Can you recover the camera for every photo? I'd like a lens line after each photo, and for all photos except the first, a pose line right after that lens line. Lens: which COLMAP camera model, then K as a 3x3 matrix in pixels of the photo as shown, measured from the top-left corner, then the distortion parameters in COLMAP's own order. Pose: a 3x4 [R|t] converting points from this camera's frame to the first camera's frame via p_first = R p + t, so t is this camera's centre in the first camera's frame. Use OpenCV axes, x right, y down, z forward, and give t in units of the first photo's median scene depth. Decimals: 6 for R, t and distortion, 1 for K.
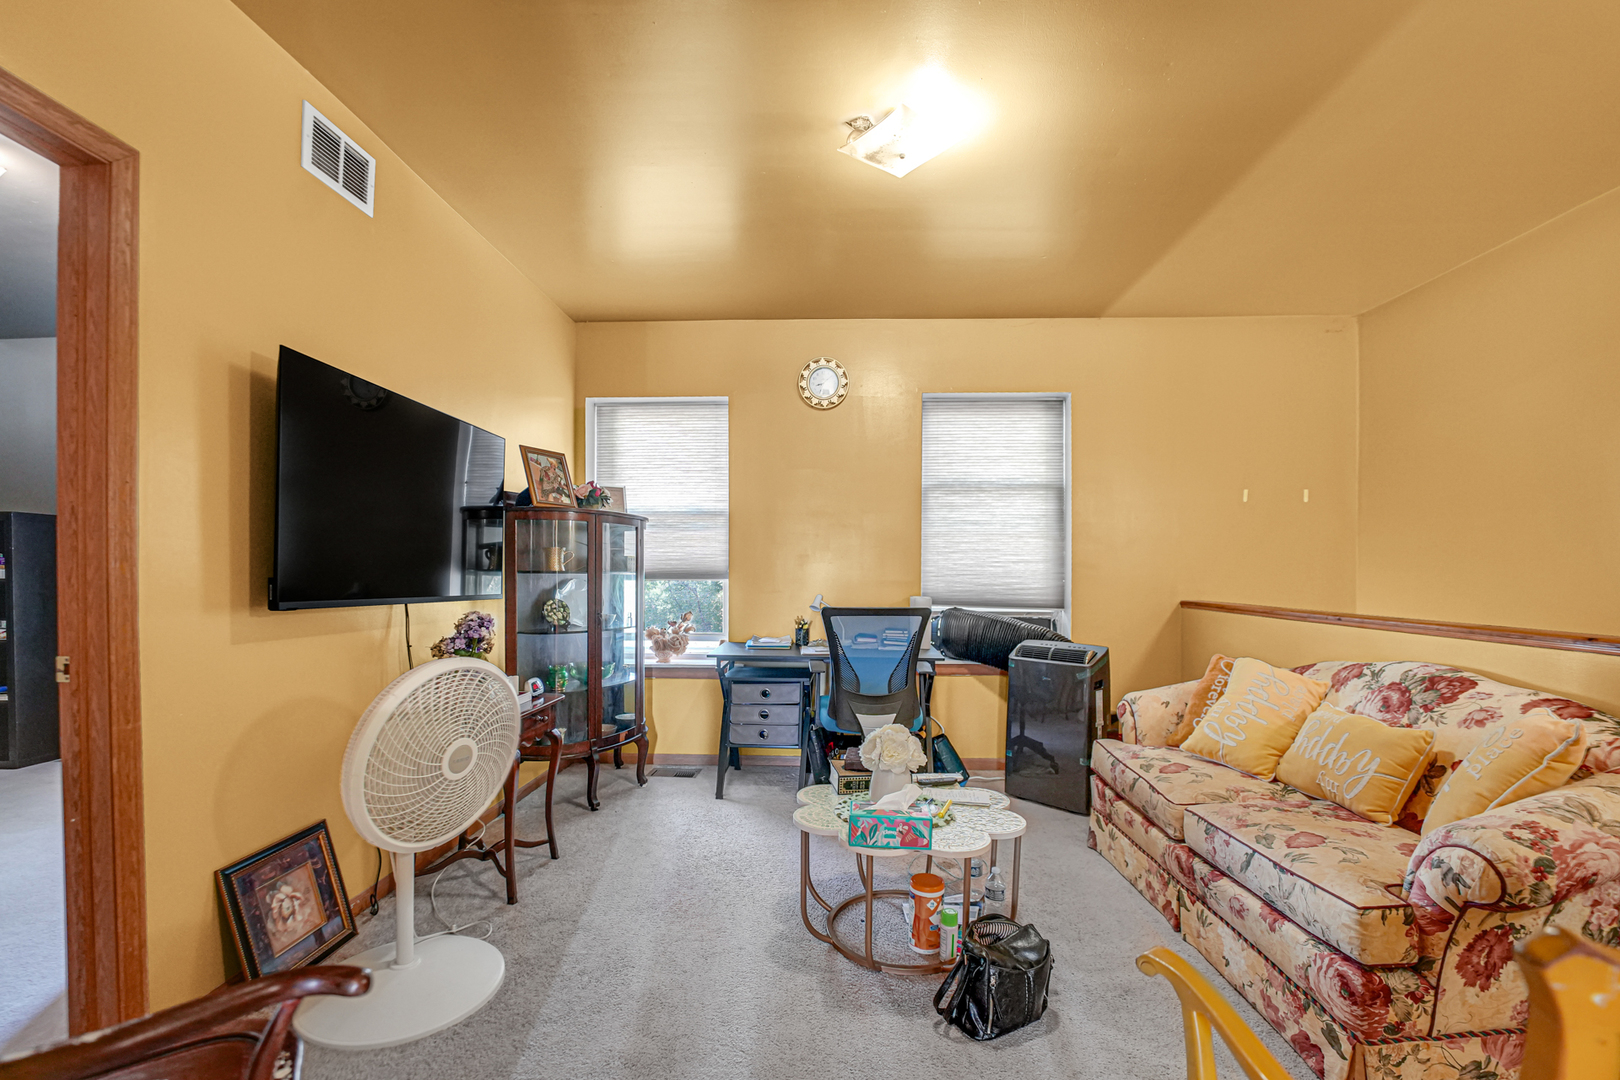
lens RADIAL K [[655.4, 0, 813.9], [0, 655.4, 570.8], [0, 0, 1]] dist [-0.024419, 0.001350]
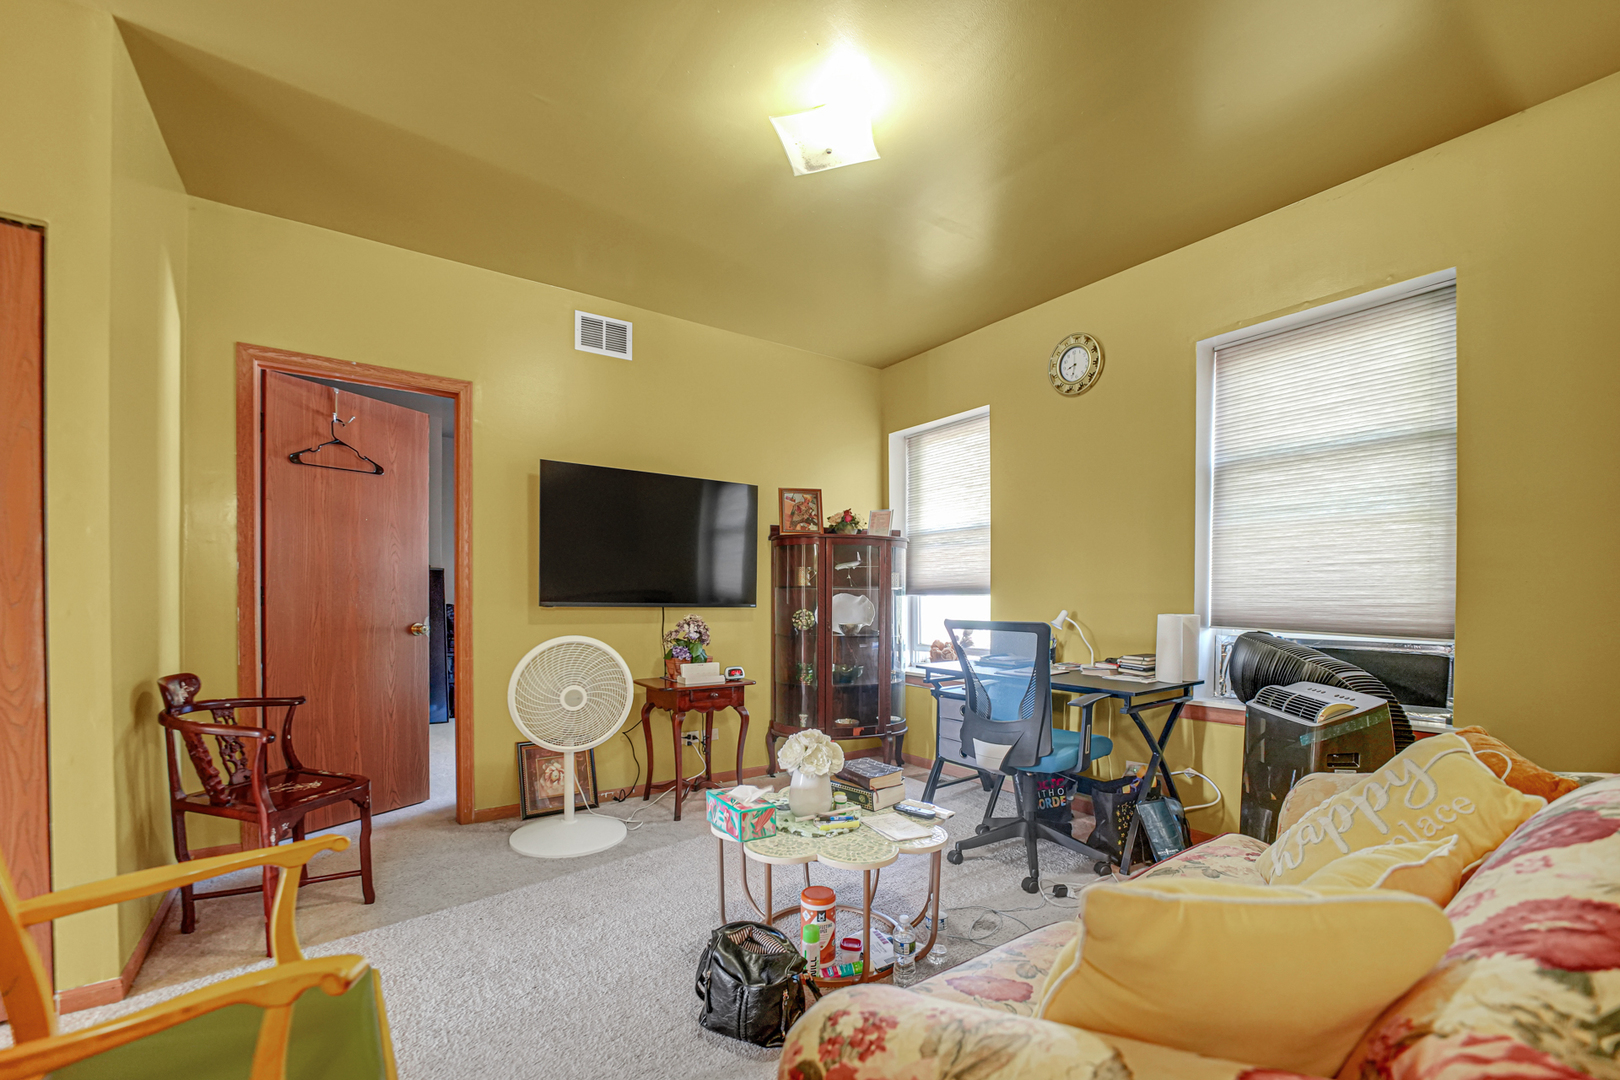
lens RADIAL K [[655.4, 0, 817.4], [0, 655.4, 599.8], [0, 0, 1]] dist [-0.024419, 0.001350]
pose [[0.629588, -0.000516, -0.776929, 0.471708], [0.004650, 0.999984, 0.003104, 0.017912], [0.776915, -0.005567, 0.629581, 0.197923]]
